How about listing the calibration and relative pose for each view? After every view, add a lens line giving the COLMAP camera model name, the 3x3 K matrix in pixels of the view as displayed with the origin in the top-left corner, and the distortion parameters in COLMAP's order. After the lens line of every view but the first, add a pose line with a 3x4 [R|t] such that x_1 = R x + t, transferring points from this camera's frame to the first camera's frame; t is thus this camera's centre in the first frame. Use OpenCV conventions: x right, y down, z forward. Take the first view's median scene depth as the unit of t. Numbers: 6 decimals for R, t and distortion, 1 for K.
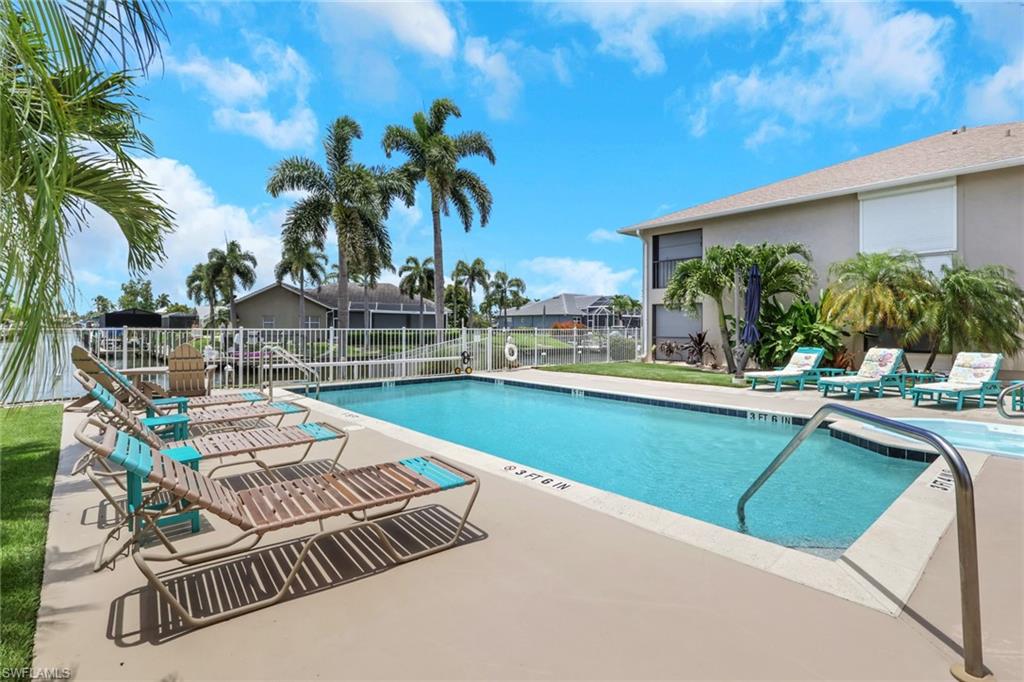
lens RADIAL K [[497.9, 0, 511.1], [0, 497.9, 336.5], [0, 0, 1]] dist [0.000274, 0.000030]
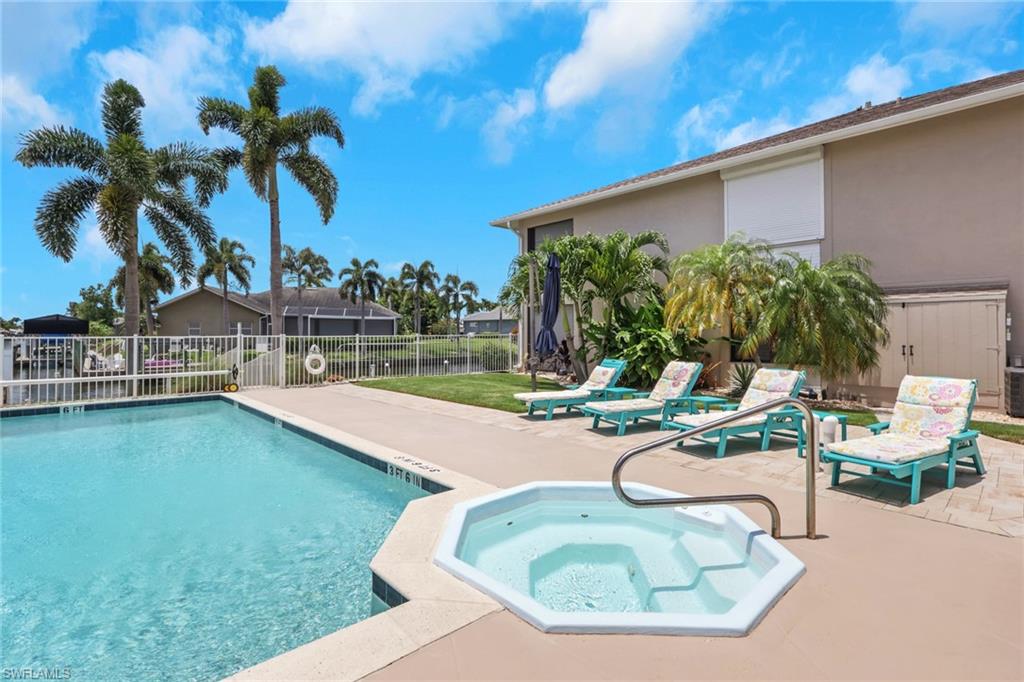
lens RADIAL K [[495.0, 0, 512.0], [0, 495.0, 341.0], [0, 0, 1]] dist [-0.007457, -0.000157]
pose [[0.999881, -0.003860, 0.014933, 0.104659], [0.003874, 0.999992, -0.000895, -0.001728], [-0.014930, 0.000952, 0.999888, 0.056645]]
